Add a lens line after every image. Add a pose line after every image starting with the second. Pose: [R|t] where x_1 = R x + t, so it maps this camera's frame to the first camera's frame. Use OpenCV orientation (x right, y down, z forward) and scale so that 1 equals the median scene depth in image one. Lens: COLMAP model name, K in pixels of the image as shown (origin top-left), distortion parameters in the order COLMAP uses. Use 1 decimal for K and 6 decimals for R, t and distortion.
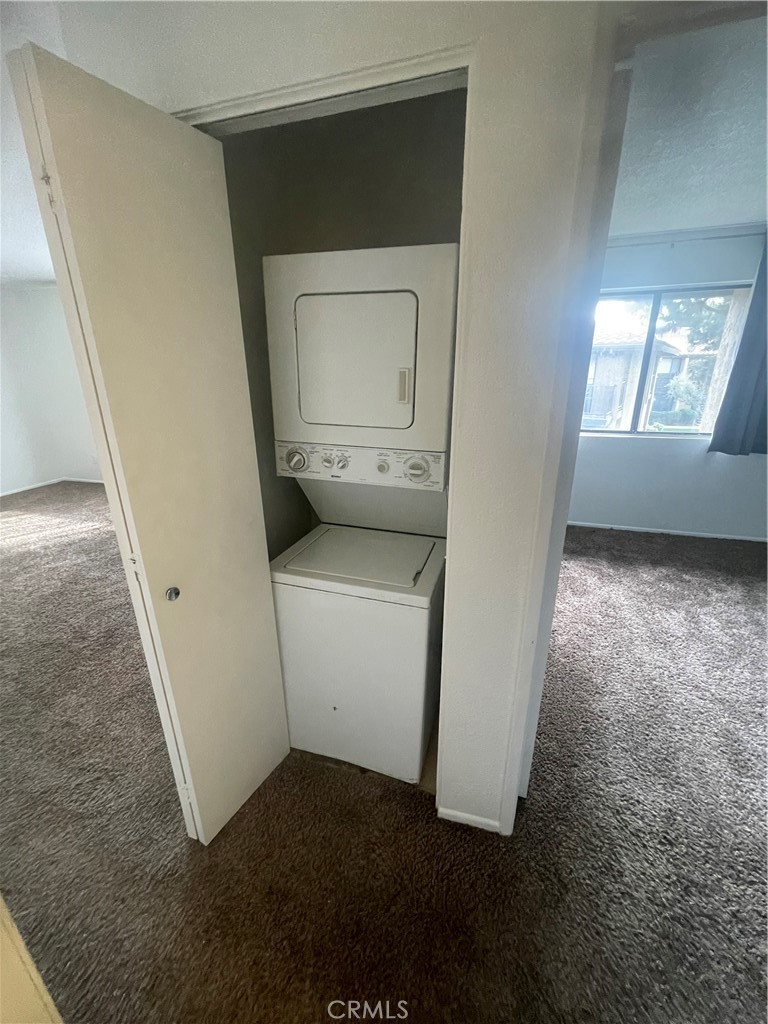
lens RADIAL K [[414.4, 0, 379.2], [0, 414.4, 509.2], [0, 0, 1]] dist [-0.004091, 0.002280]
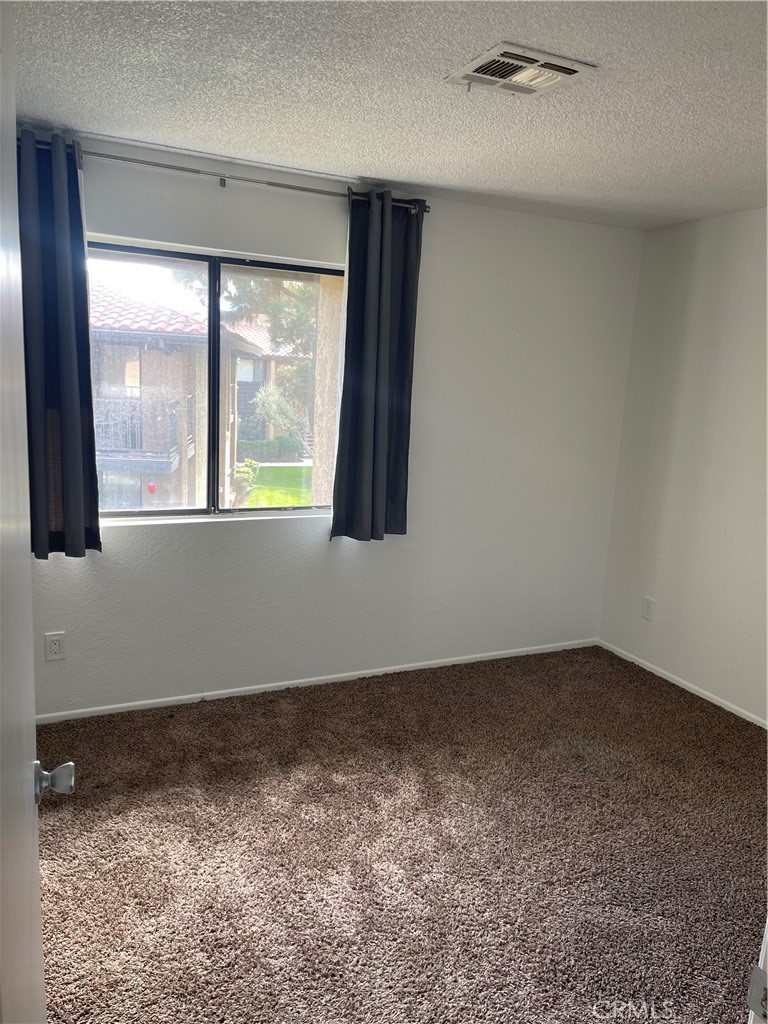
lens RADIAL K [[774.8, 0, 389.6], [0, 774.8, 519.5], [0, 0, 1]] dist [0.057704, -0.037925]
pose [[0.724337, -0.077584, 0.685067, 0.113026], [0.163663, 0.984595, -0.061539, -0.087792], [-0.669739, 0.156695, 0.725876, 0.153345]]
